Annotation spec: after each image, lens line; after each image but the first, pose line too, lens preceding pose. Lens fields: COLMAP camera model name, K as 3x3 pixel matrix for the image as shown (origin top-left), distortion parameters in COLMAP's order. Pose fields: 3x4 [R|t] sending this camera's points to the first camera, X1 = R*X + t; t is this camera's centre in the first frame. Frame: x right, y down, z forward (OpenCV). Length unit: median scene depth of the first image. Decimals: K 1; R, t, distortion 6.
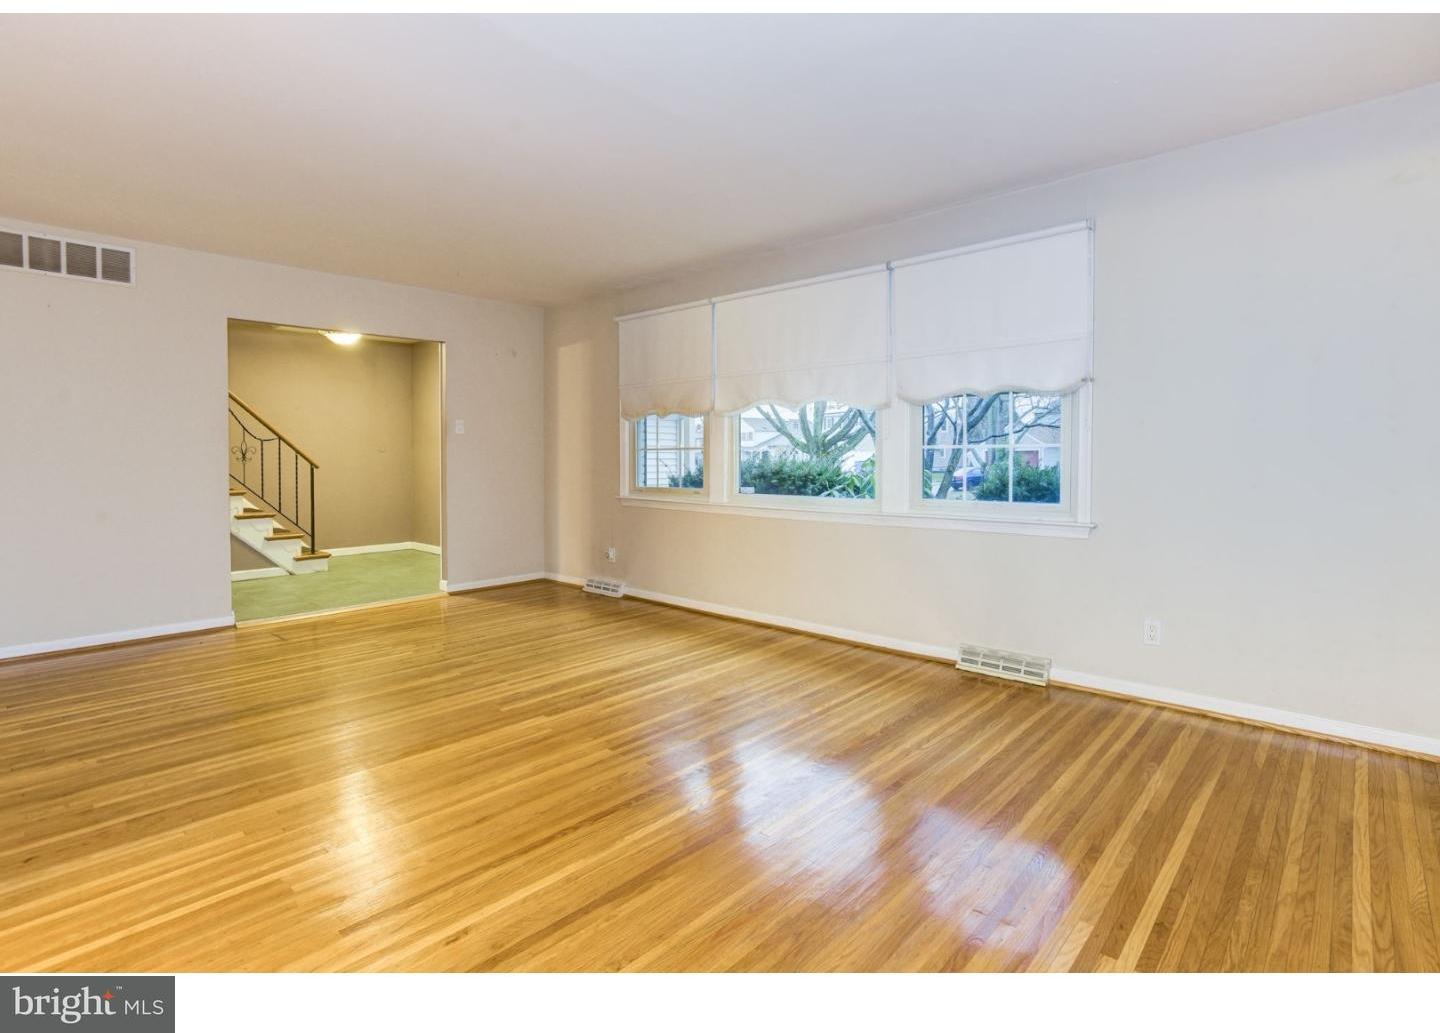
lens RADIAL K [[710.0, 0, 716.8], [0, 710.0, 473.5], [0, 0, 1]] dist [-0.052263, 0.025738]
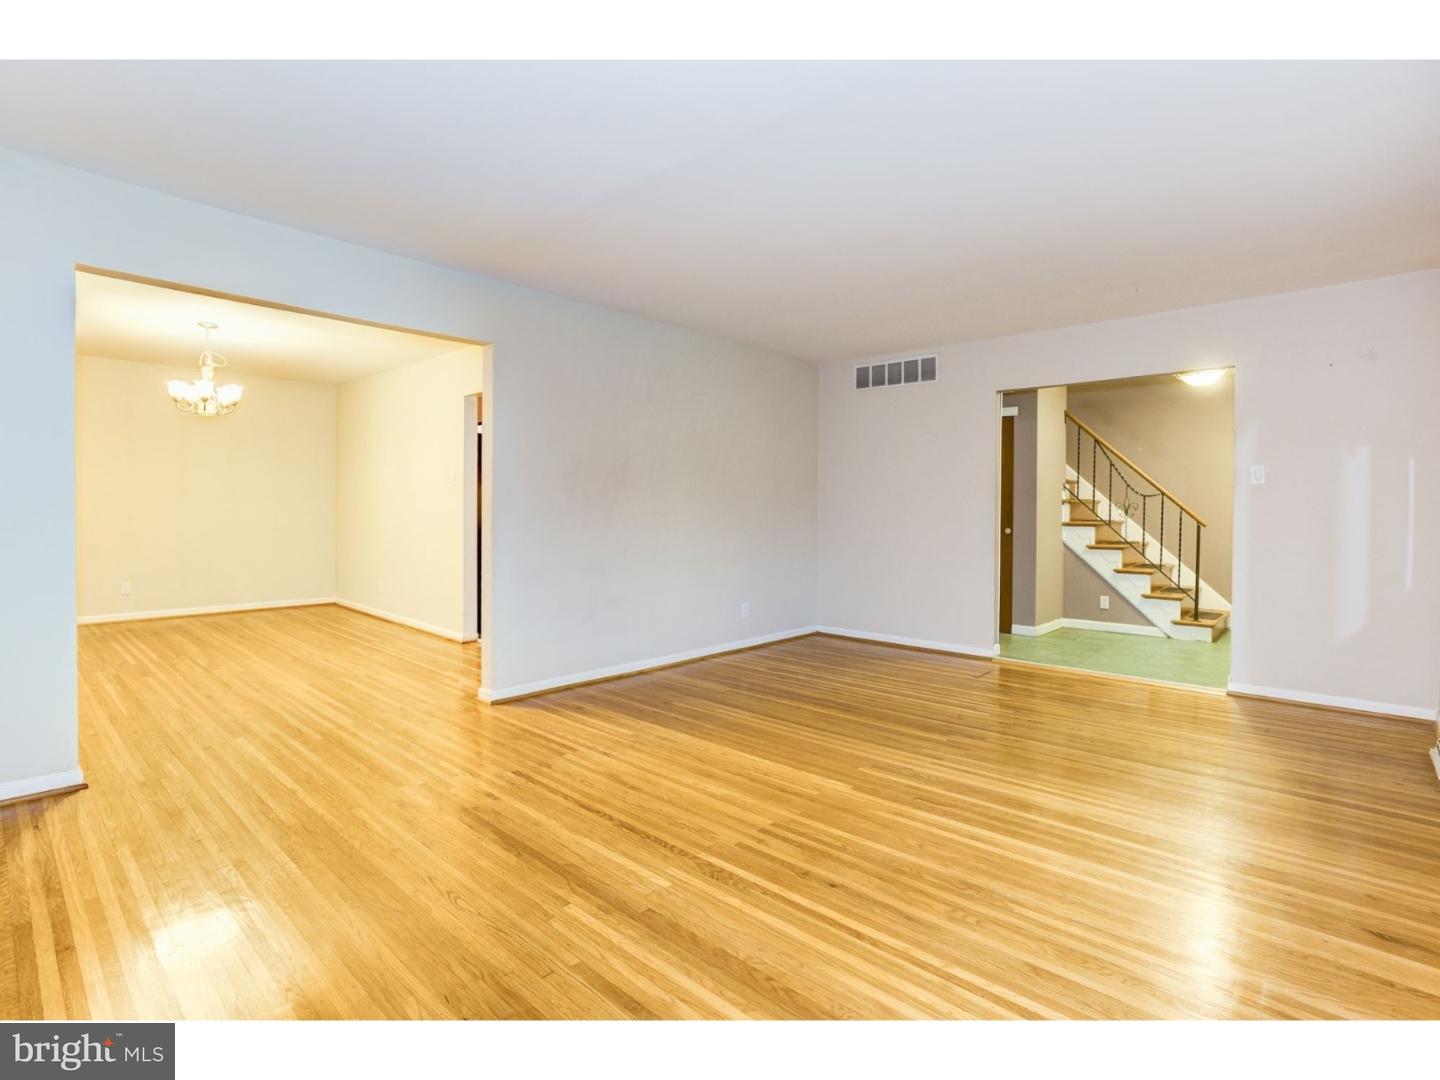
lens RADIAL K [[711.2, 0, 719.1], [0, 711.2, 506.2], [0, 0, 1]] dist [-0.036355, 0.000223]
pose [[-0.001979, -0.002887, -0.999994, 0.663074], [-0.032598, 0.999465, -0.002821, -0.019914], [0.999467, 0.032592, -0.002072, 0.773308]]
